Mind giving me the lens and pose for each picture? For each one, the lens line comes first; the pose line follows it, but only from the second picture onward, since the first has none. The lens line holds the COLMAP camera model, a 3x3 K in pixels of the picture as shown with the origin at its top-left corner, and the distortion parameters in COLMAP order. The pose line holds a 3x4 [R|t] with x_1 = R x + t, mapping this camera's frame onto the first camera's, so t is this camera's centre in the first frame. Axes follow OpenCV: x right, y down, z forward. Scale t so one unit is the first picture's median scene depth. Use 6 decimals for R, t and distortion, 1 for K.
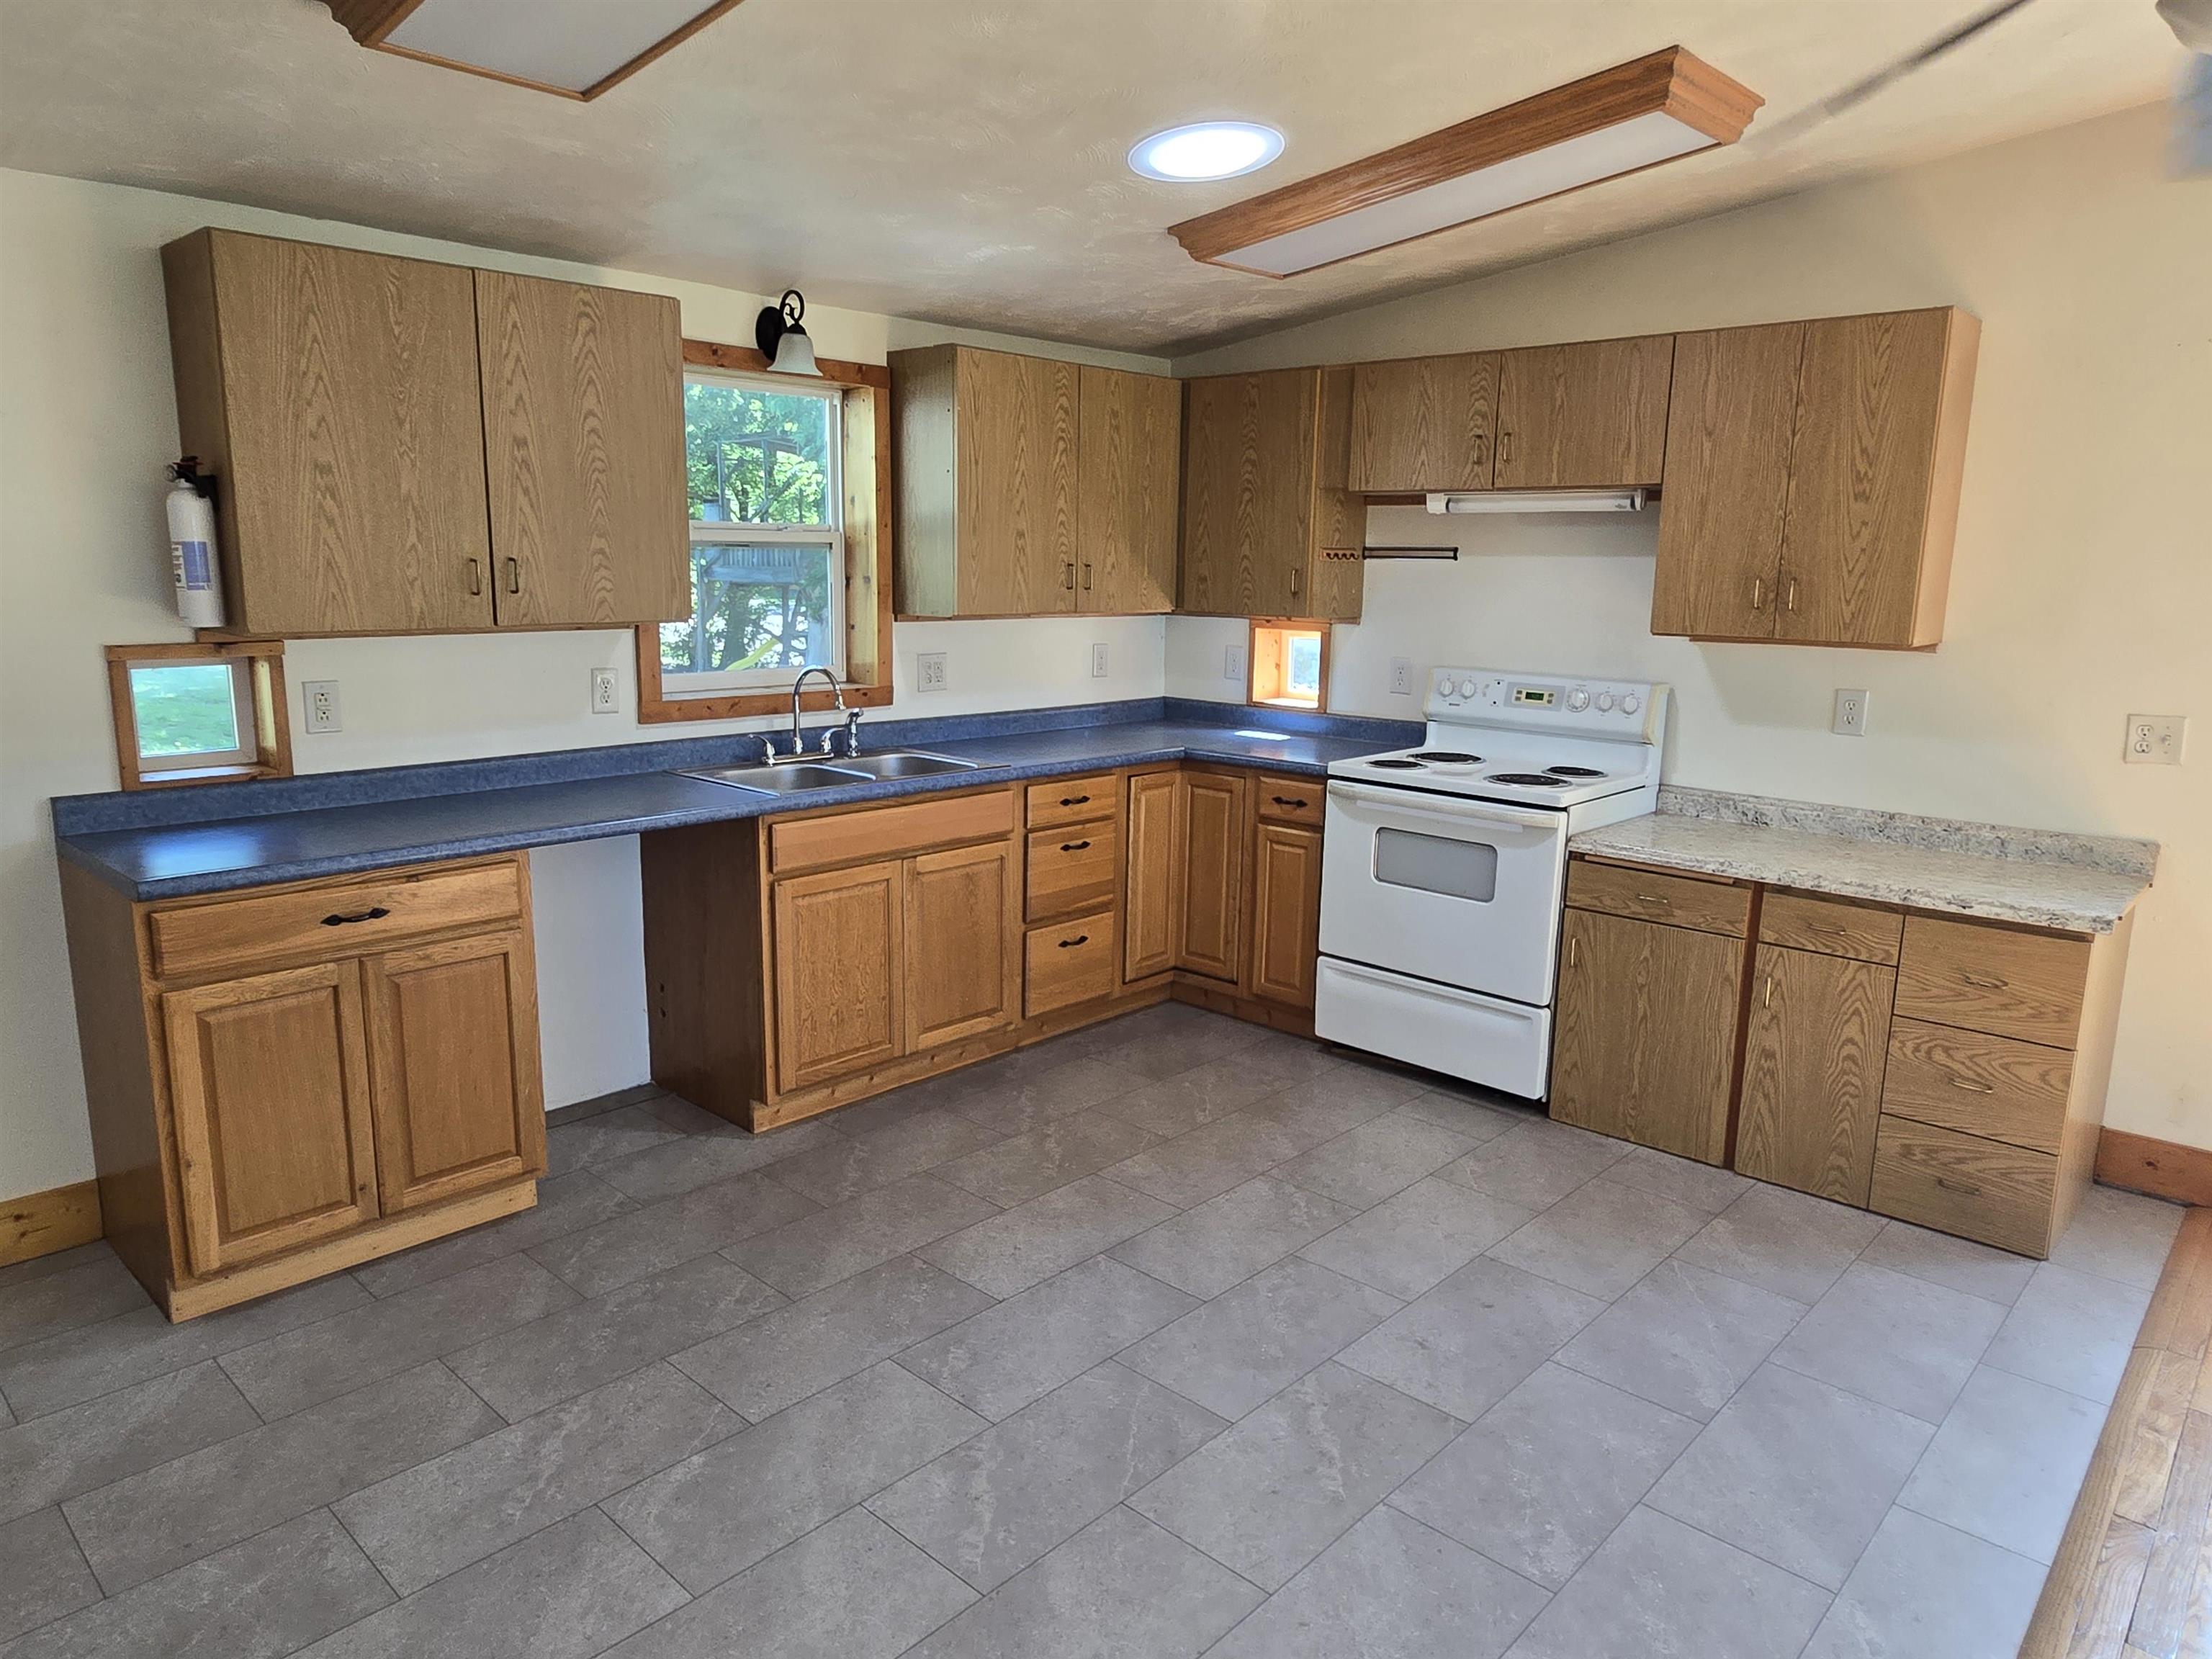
lens RADIAL K [[1413.1, 0, 1076.7], [0, 1413.1, 824.7], [0, 0, 1]] dist [-0.001081, 0.003072]
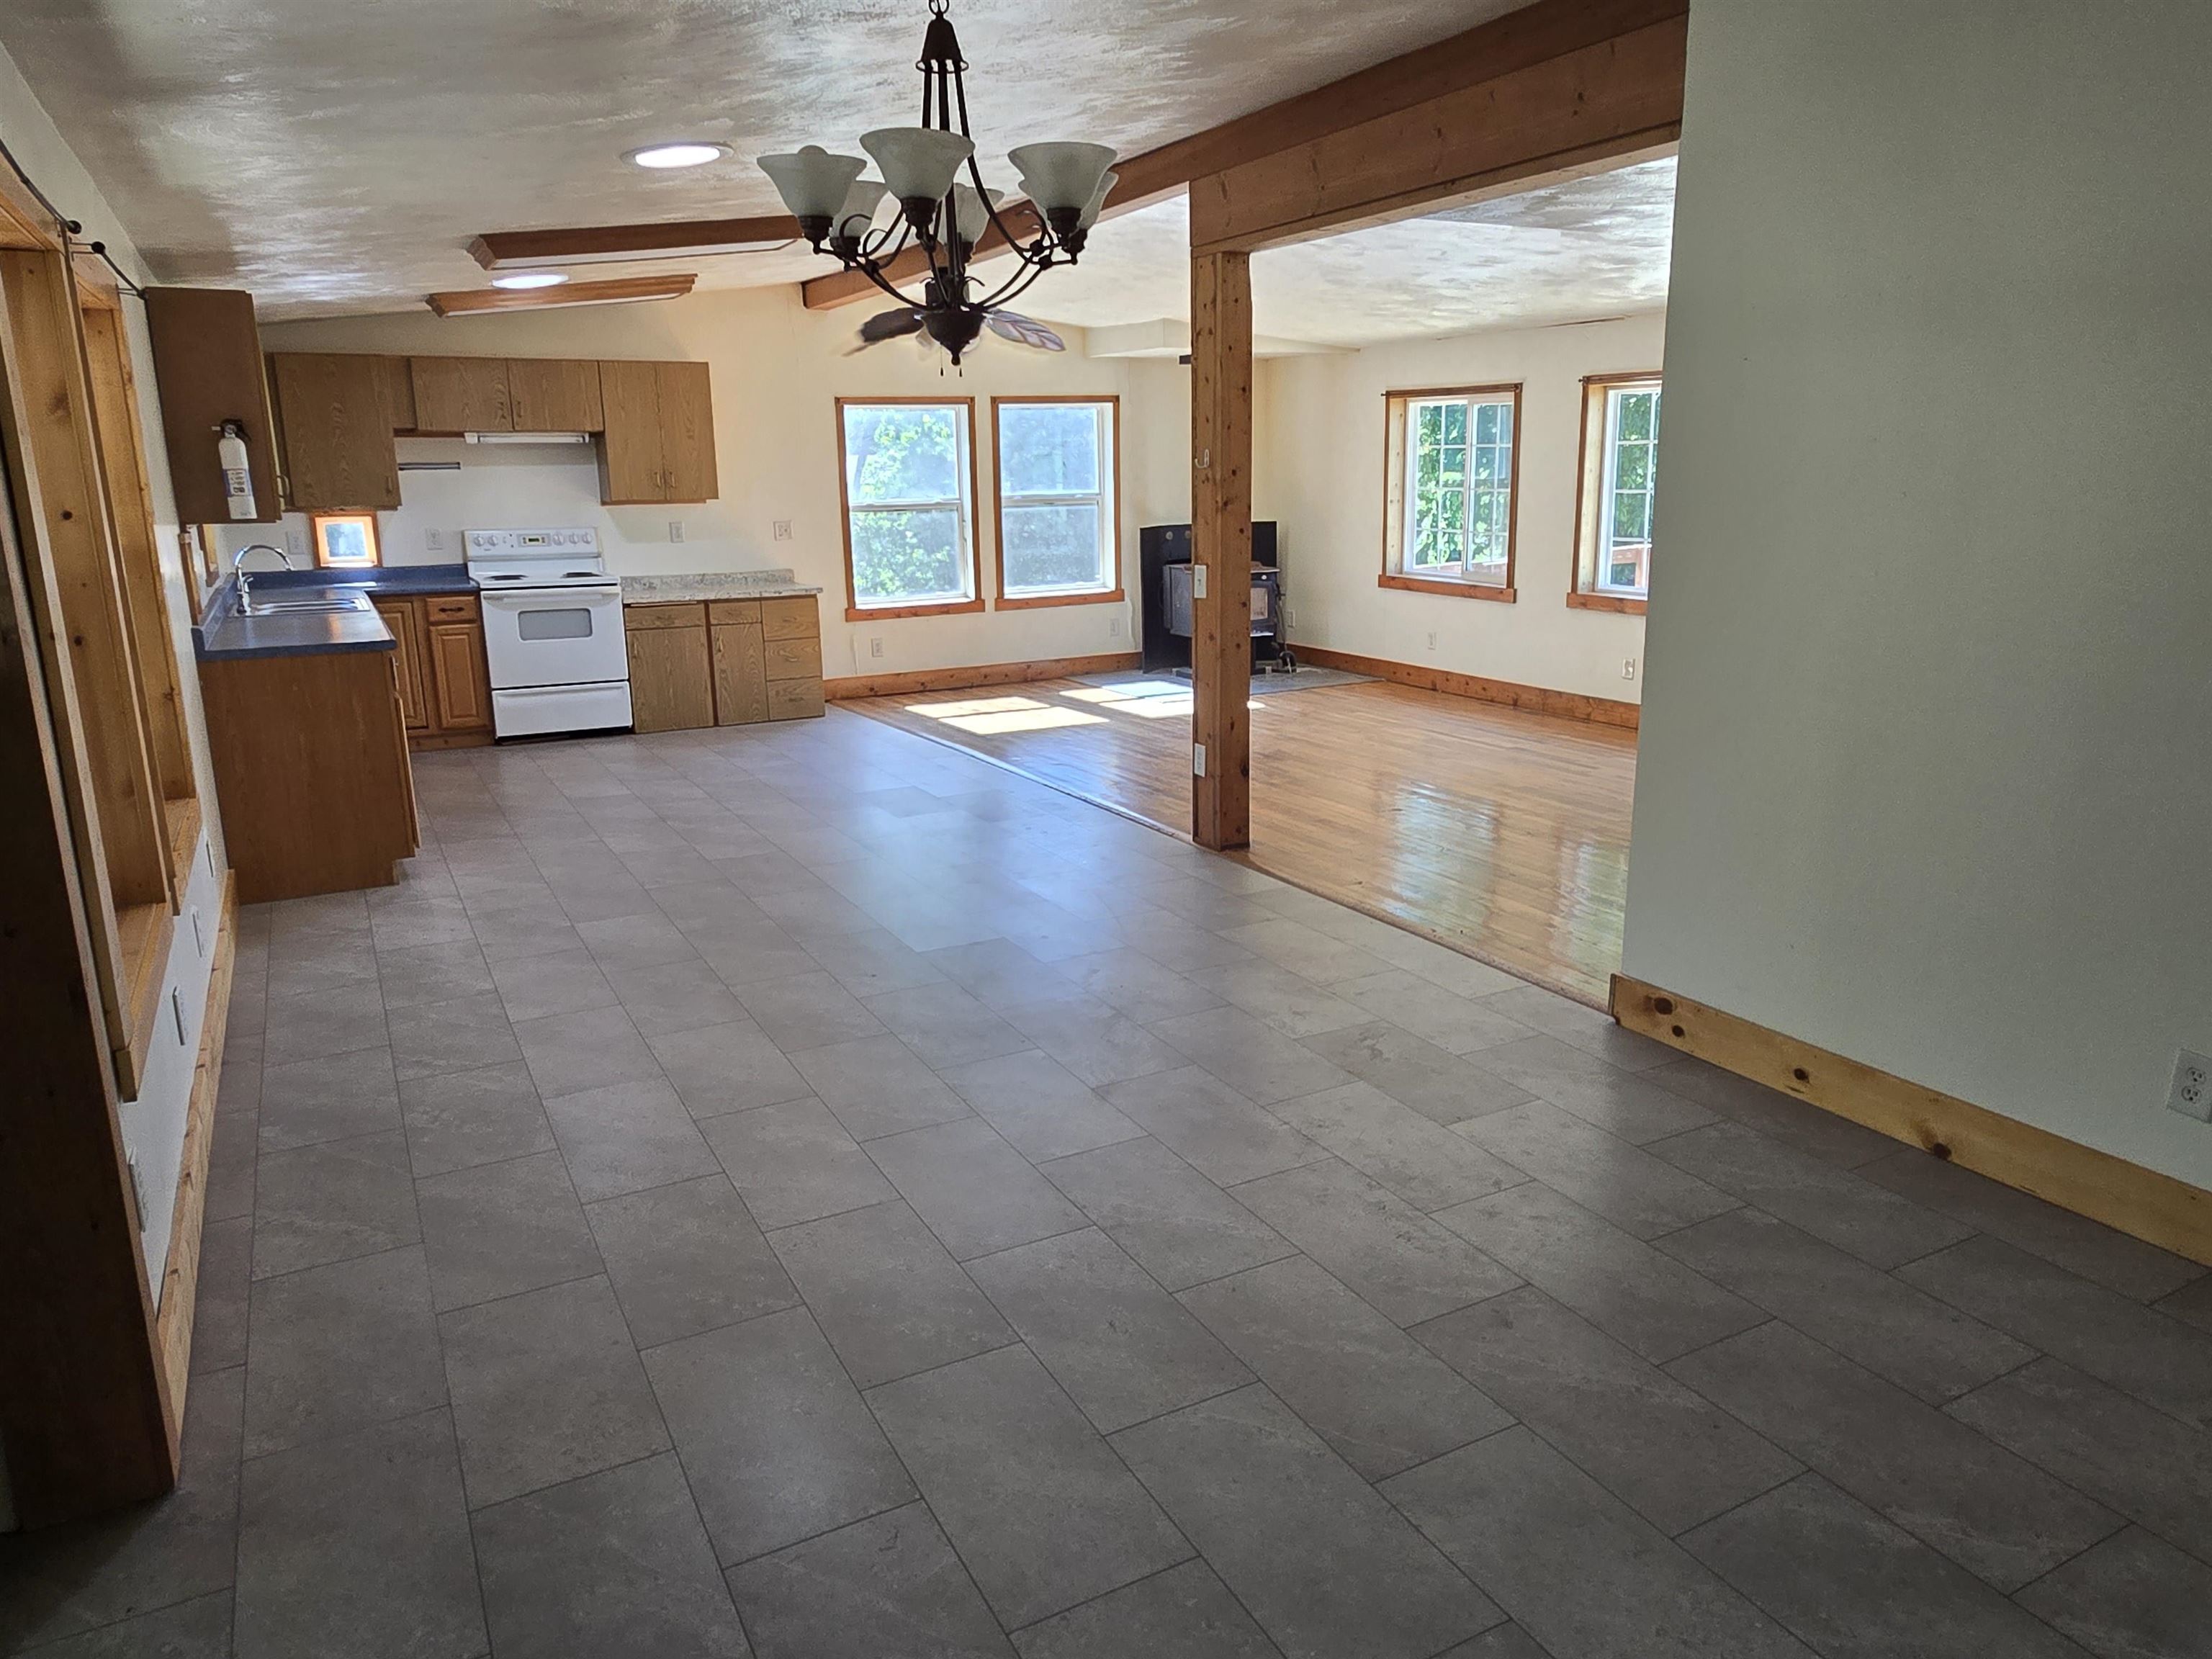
lens RADIAL K [[1489.8, 0, 1116.5], [0, 1489.8, 836.7], [0, 0, 1]] dist [0.000112, 0.004921]
pose [[0.309639, -0.246319, 0.918396, -1.569787], [0.194261, 0.961879, 0.192486, 0.068271], [-0.930799, 0.118808, 0.345685, -0.433989]]
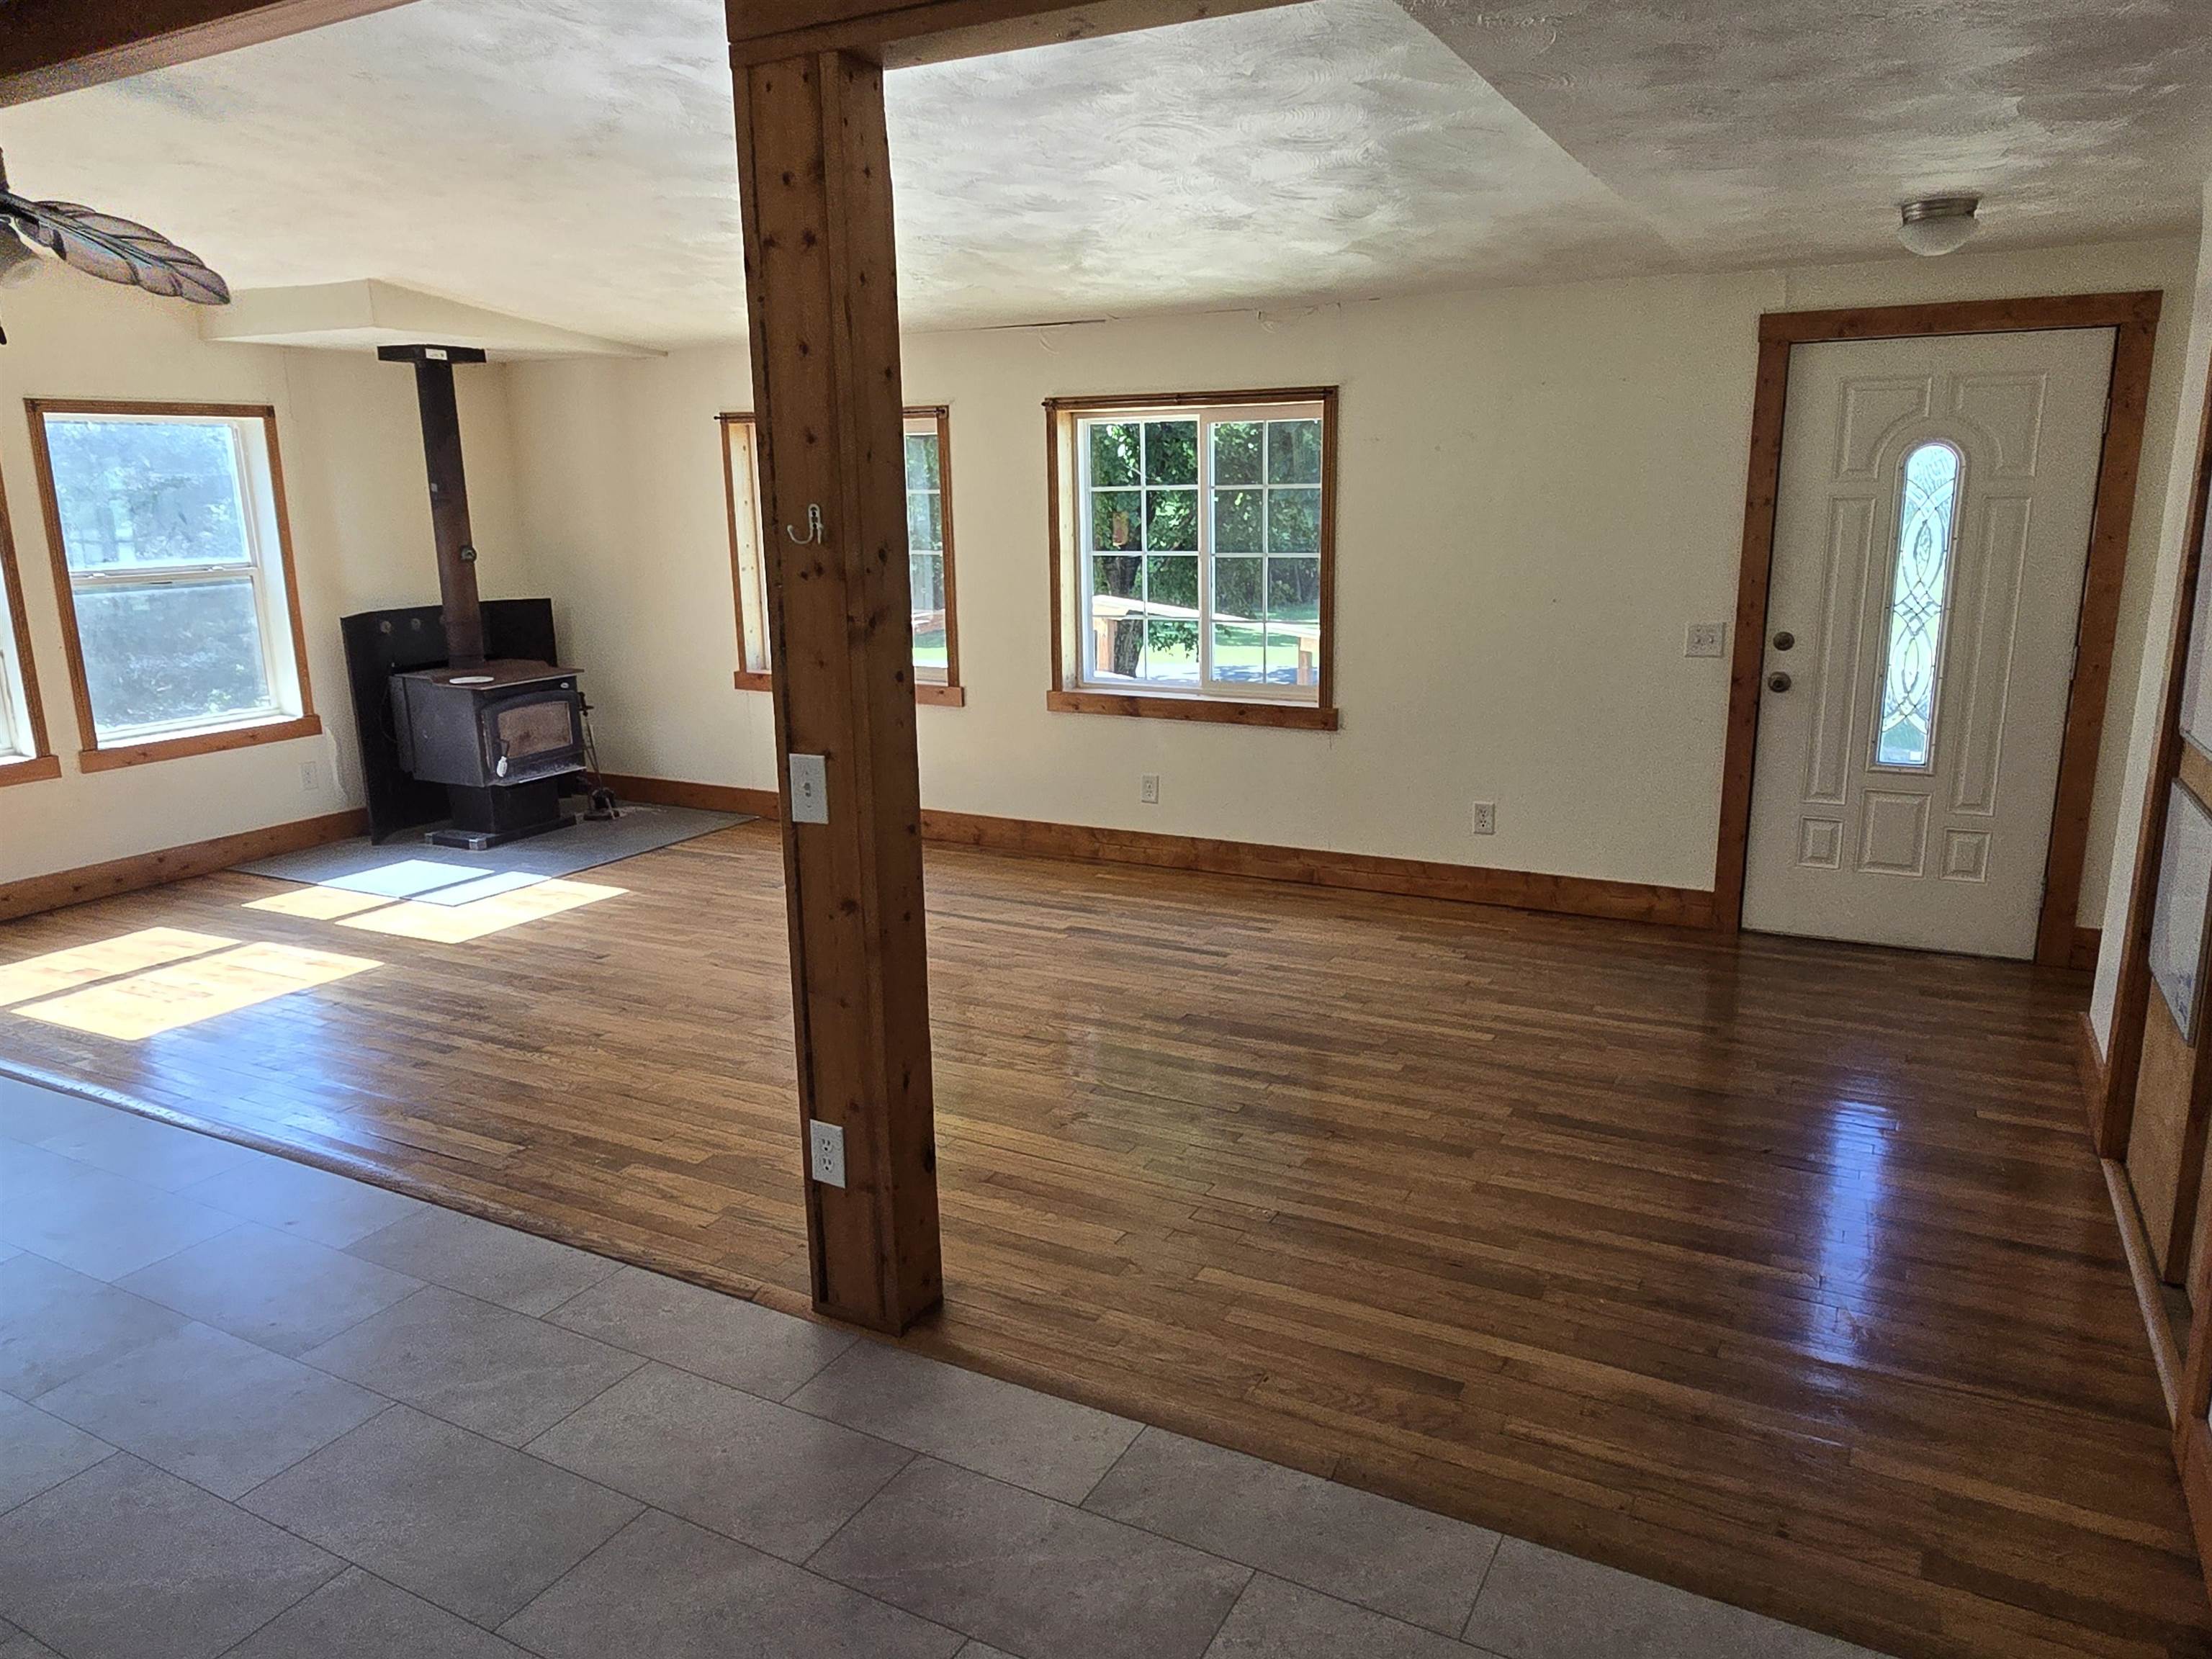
lens RADIAL K [[1489.8, 0, 1116.5], [0, 1489.8, 836.7], [0, 0, 1]] dist [0.000112, 0.004921]
pose [[-0.267548, -0.224834, 0.936946, -0.807281], [0.187637, 0.941622, 0.279537, -0.016923], [-0.945098, 0.250596, -0.209742, -0.017373]]
